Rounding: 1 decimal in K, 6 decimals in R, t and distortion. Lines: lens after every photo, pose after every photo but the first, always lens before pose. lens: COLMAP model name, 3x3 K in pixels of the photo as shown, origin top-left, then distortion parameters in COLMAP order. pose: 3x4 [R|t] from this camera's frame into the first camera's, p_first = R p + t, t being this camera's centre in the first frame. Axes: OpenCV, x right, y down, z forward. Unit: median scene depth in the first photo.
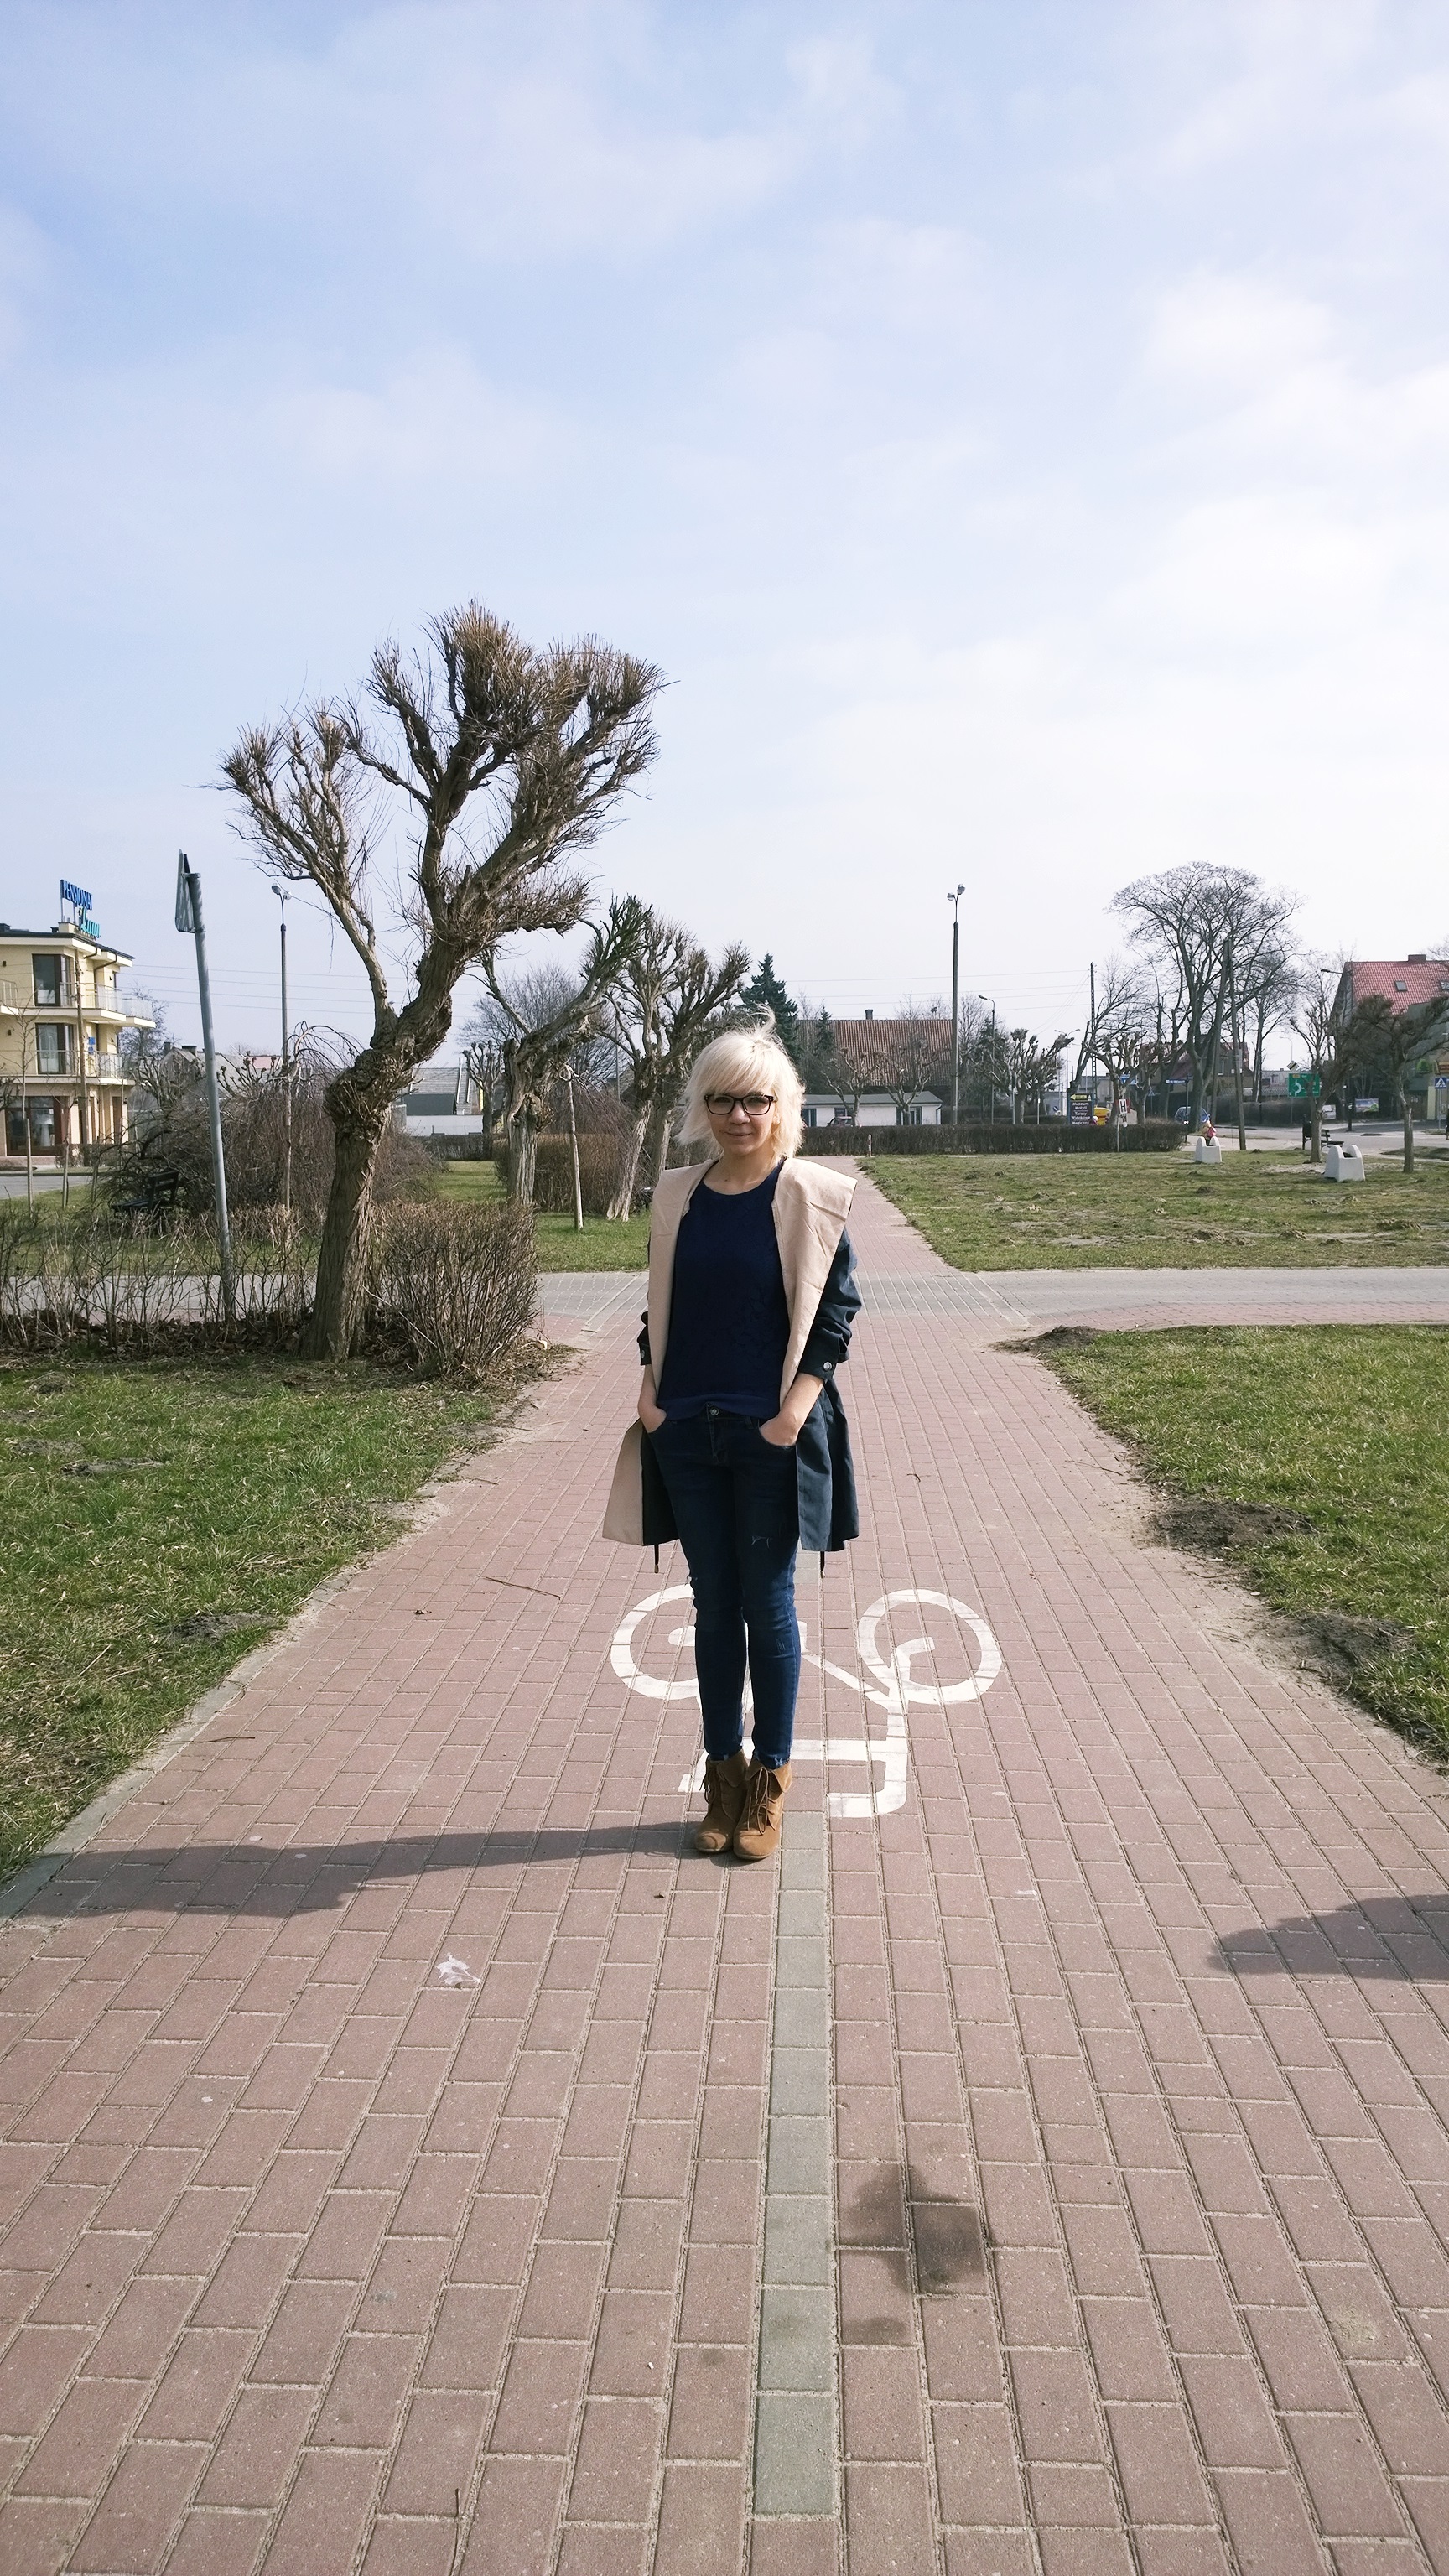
lens RADIAL K [[1913.3, 0, 775.2], [0, 1913.3, 1368.2], [0, 0, 1]] dist [0.037443, -0.004466]
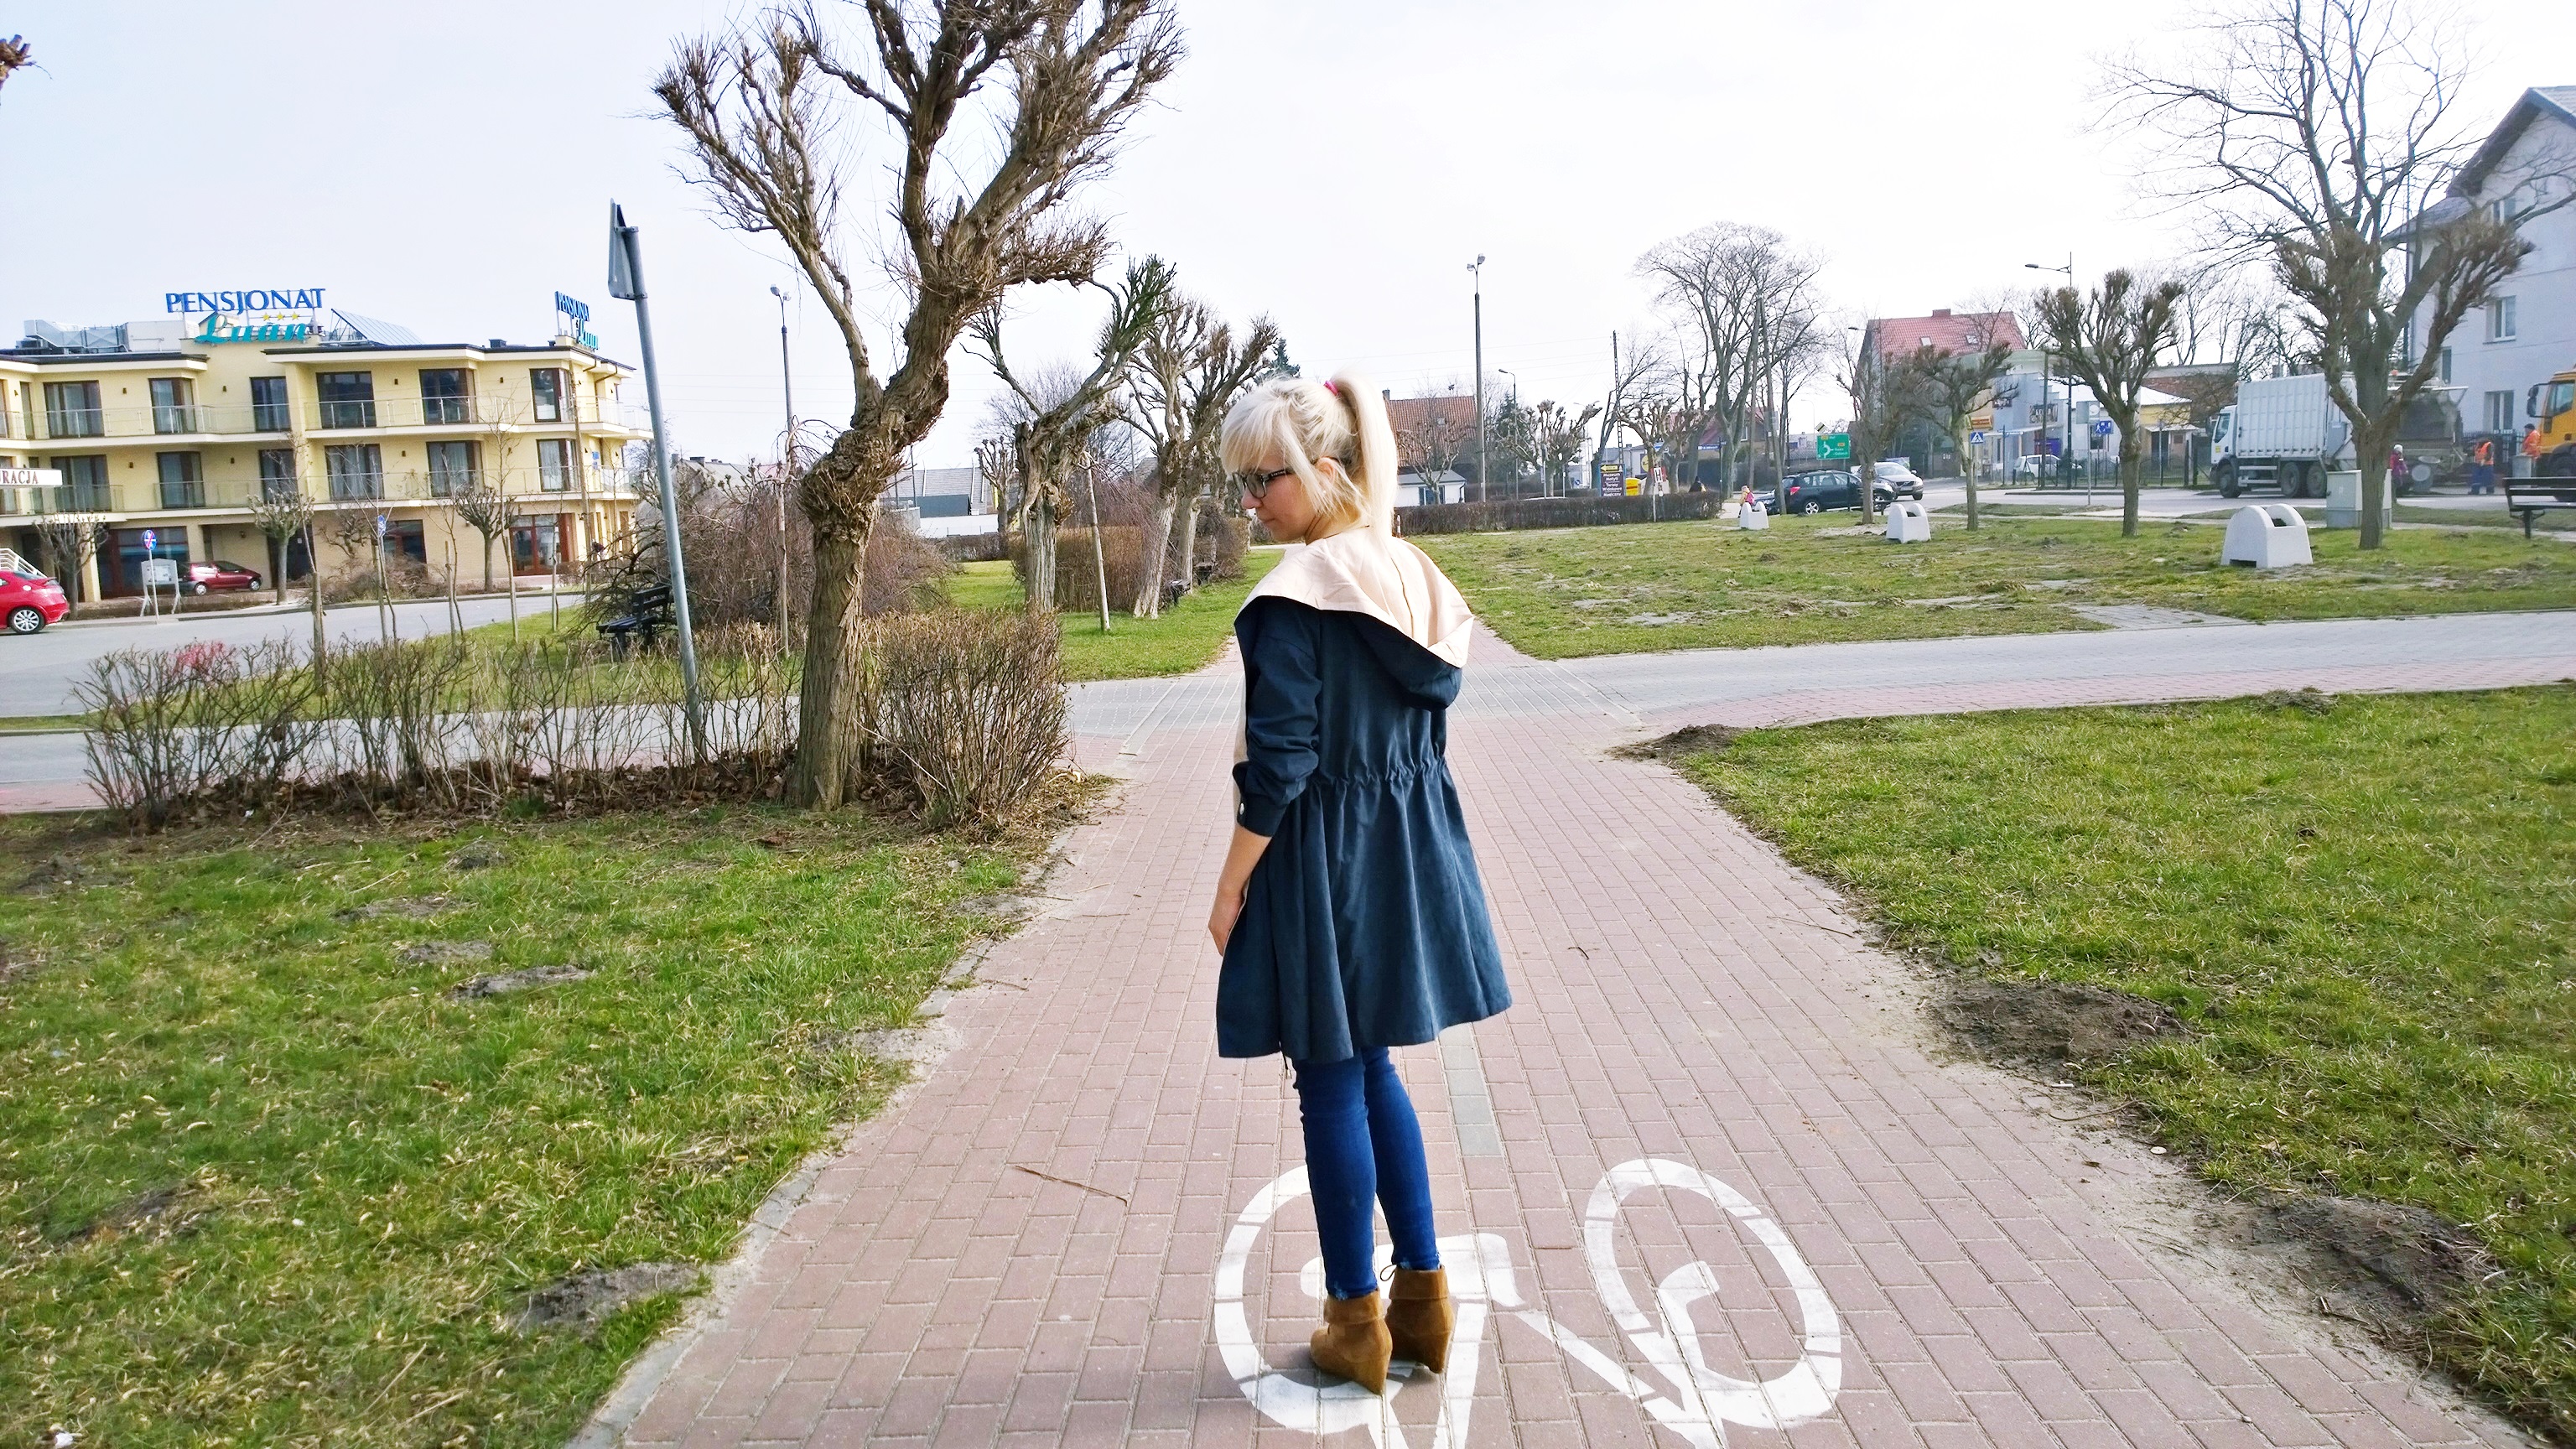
lens RADIAL K [[1913.3, 0, 1288.0], [0, 1913.3, 724.5], [0, 0, 1]] dist [0.037443, -0.004466]
pose [[0.999046, -0.043231, -0.006115, -0.024301], [0.043128, 0.998942, -0.015975, -0.018835], [0.006799, 0.015696, 0.999854, 0.178260]]
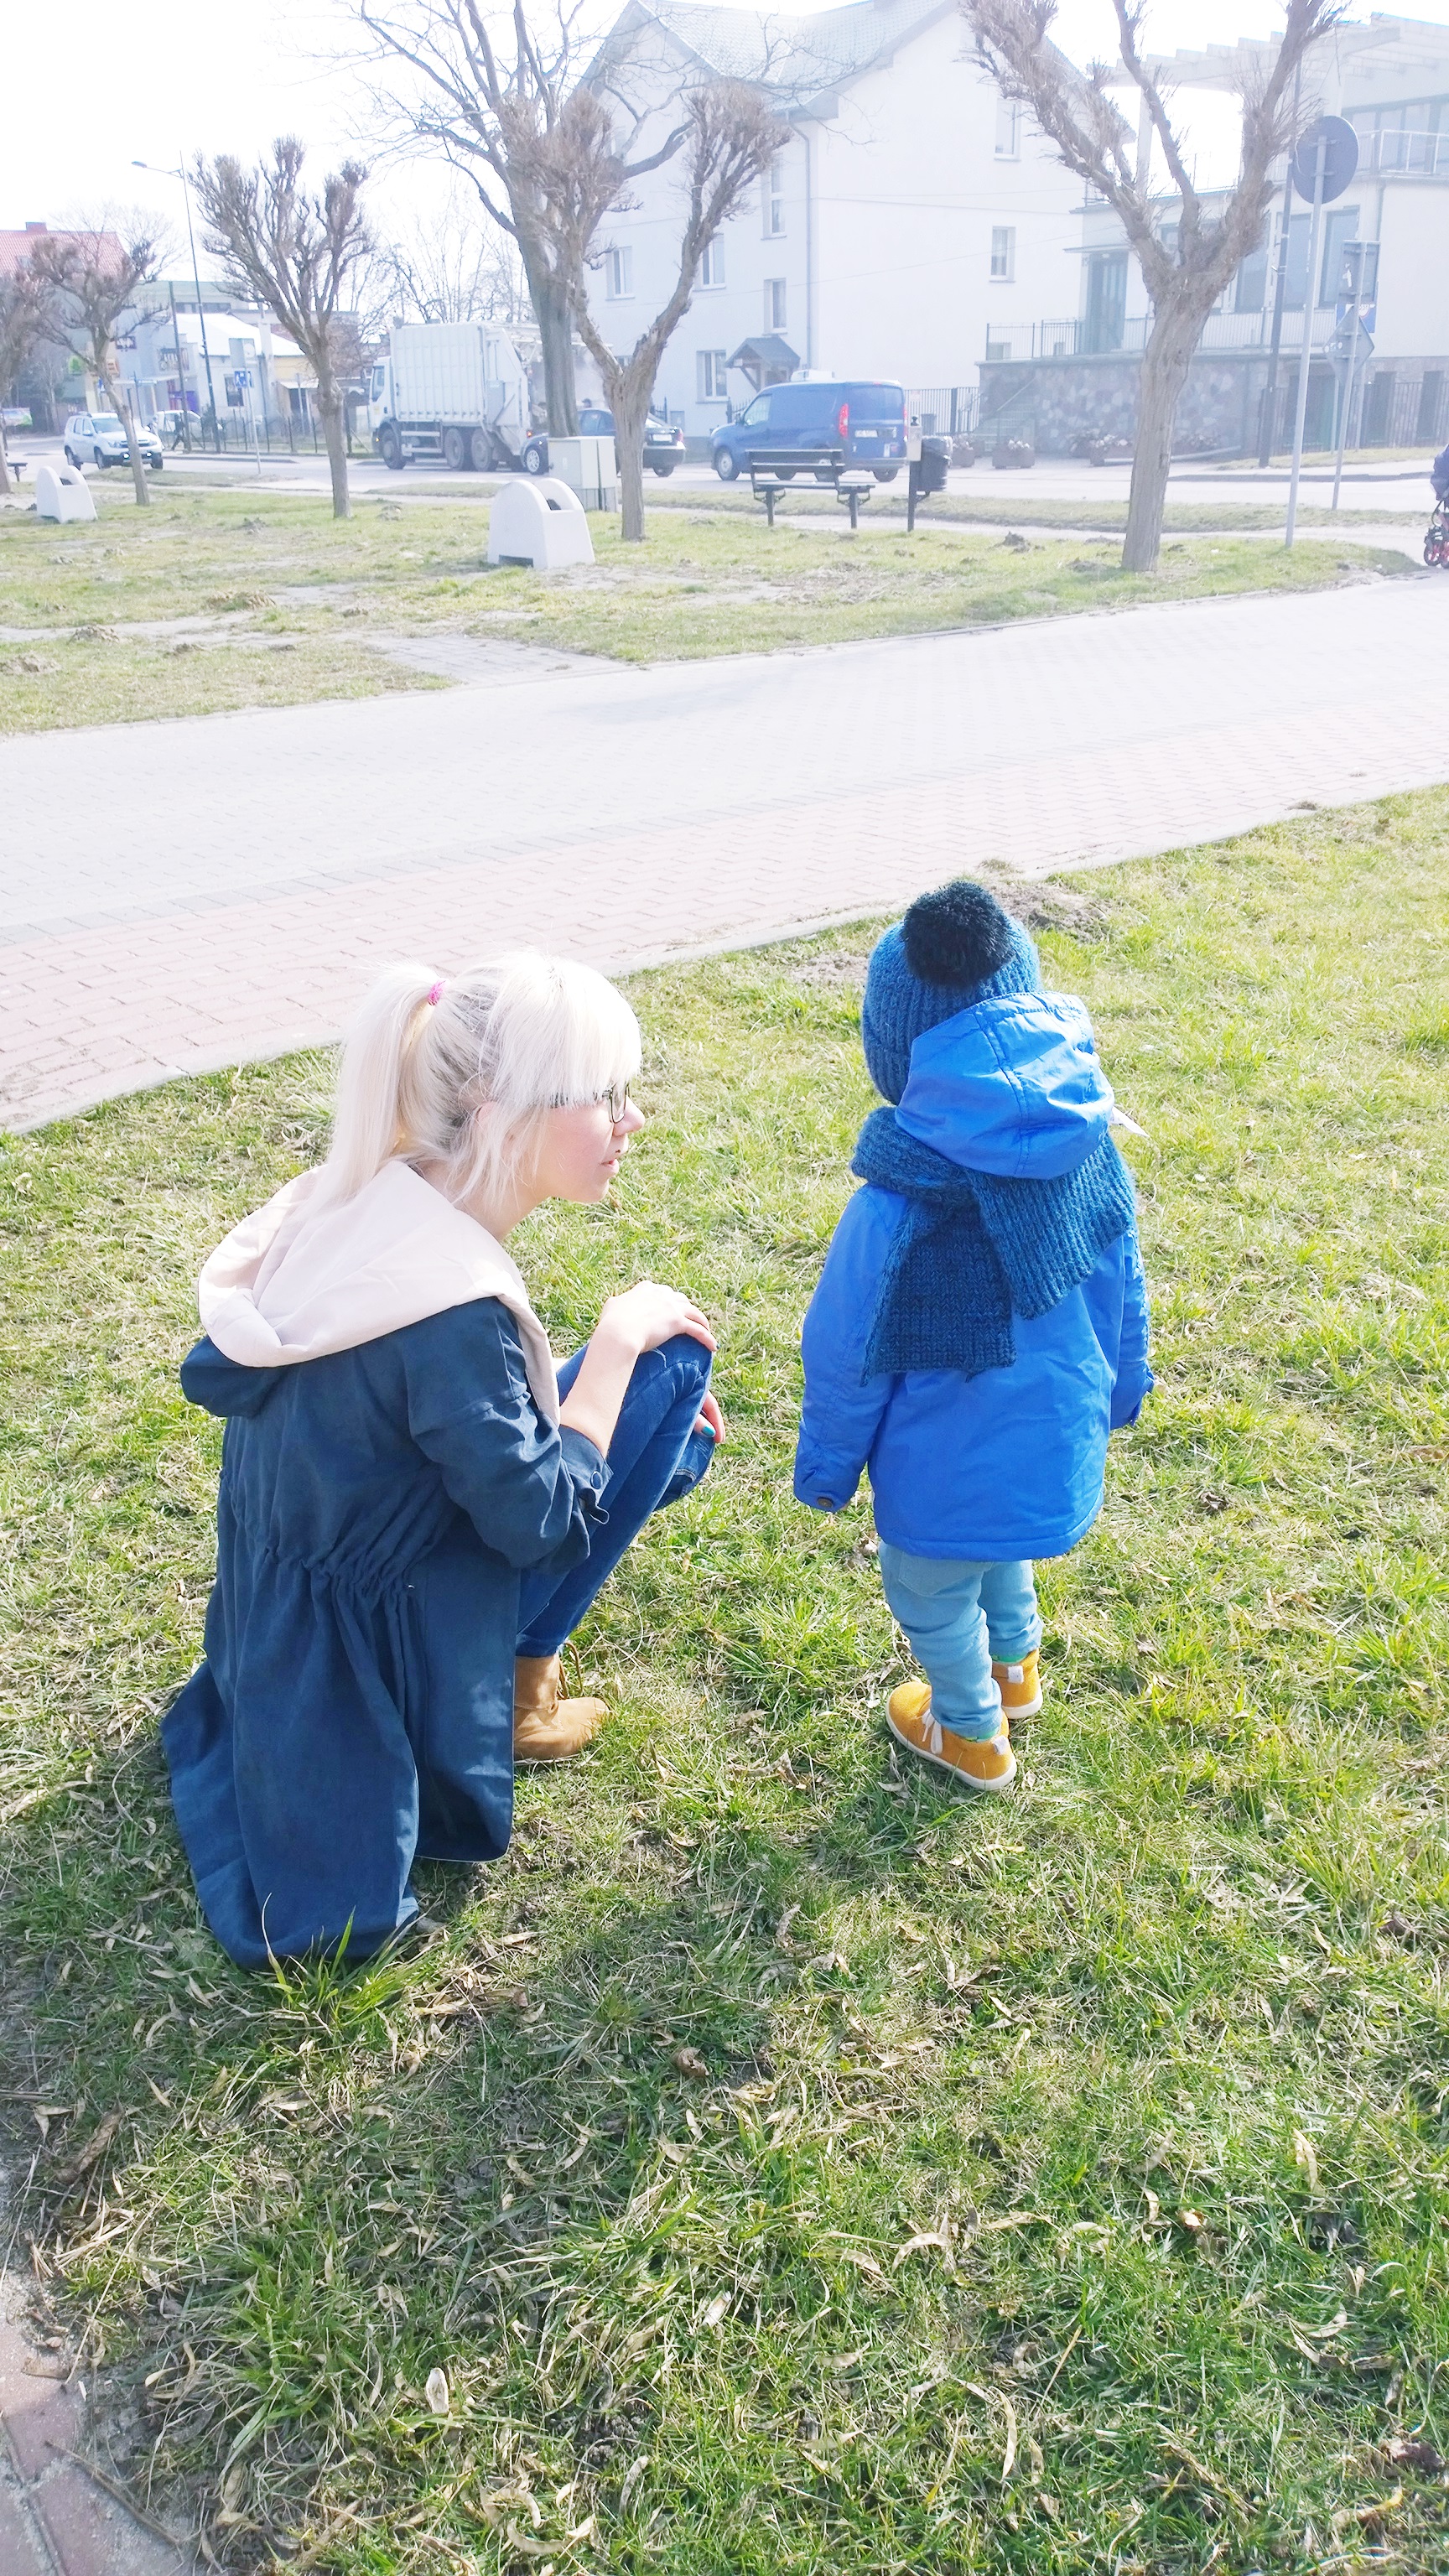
lens RADIAL K [[1873.3, 0, 724.5], [0, 1873.3, 1288.0], [0, 0, 1]] dist [0.126507, -0.158090]
pose [[0.806973, -0.260290, 0.530135, 0.127534], [0.098903, 0.944523, 0.313199, -0.087464], [-0.582248, -0.200311, 0.787949, 0.771221]]
